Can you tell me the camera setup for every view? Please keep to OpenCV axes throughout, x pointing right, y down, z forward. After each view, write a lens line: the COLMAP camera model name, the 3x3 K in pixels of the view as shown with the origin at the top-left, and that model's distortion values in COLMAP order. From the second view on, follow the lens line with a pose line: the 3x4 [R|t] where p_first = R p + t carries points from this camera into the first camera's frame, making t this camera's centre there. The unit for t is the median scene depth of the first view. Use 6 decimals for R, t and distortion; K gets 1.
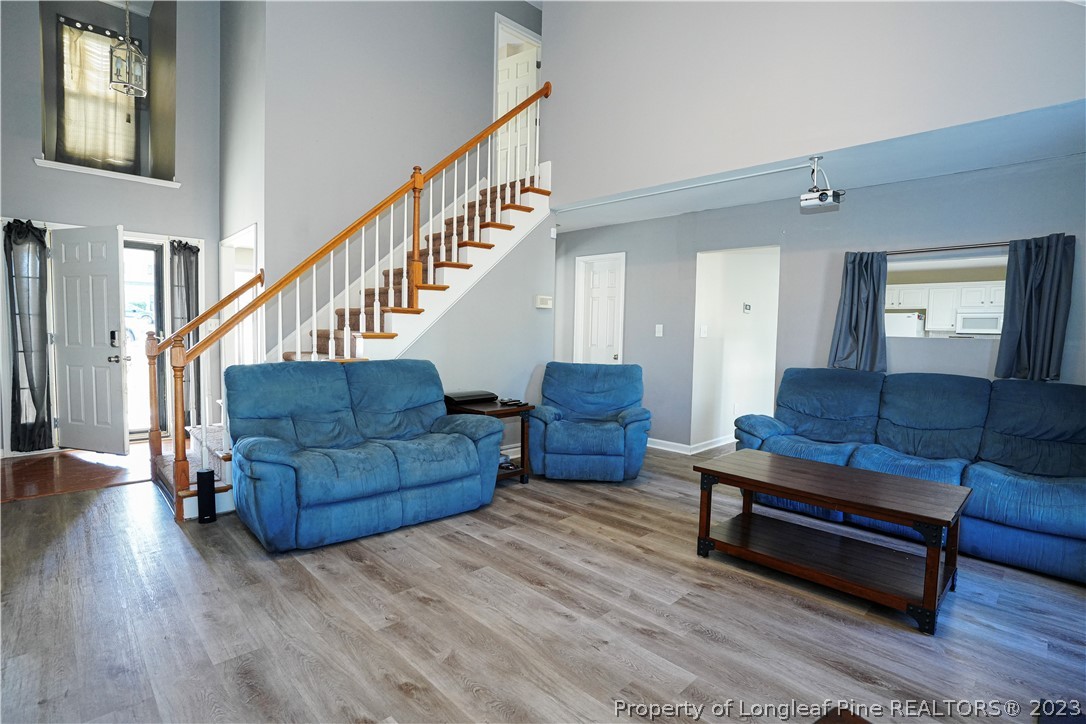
lens RADIAL K [[534.5, 0, 548.1], [0, 534.5, 364.4], [0, 0, 1]] dist [-0.059257, 0.023794]
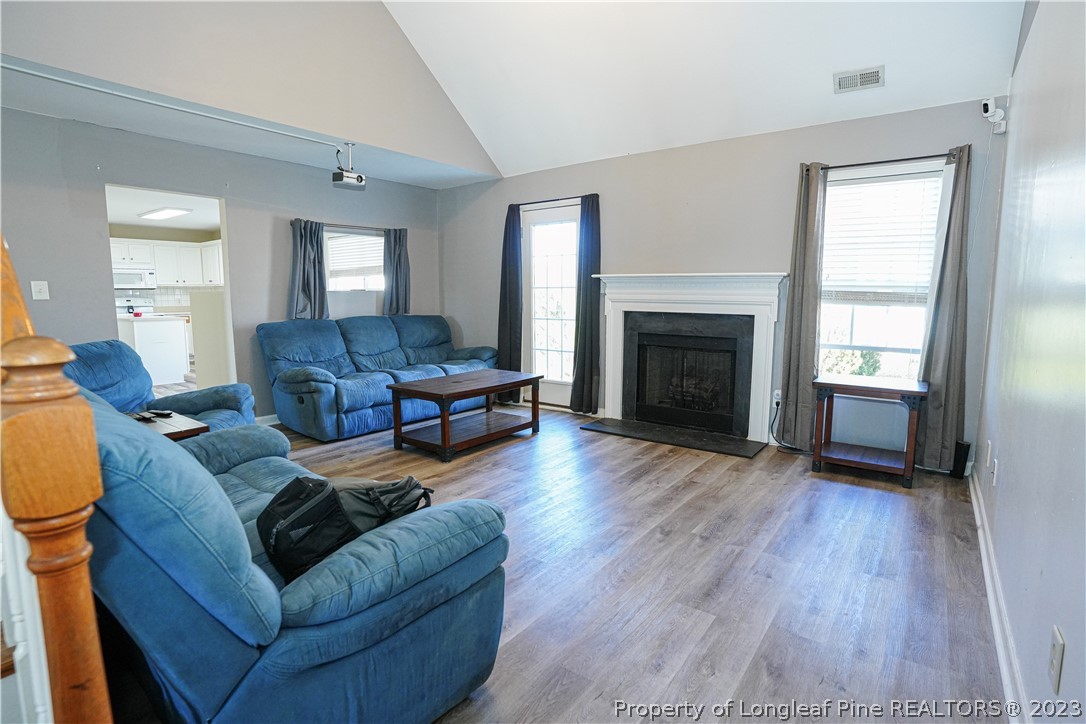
lens RADIAL K [[534.5, 0, 544.4], [0, 534.5, 368.9], [0, 0, 1]] dist [-0.059257, 0.023794]
pose [[-0.155209, -0.158400, 0.975100, -0.714107], [0.062139, 0.983541, 0.169662, -0.052035], [-0.985925, 0.086925, -0.142811, 0.669465]]
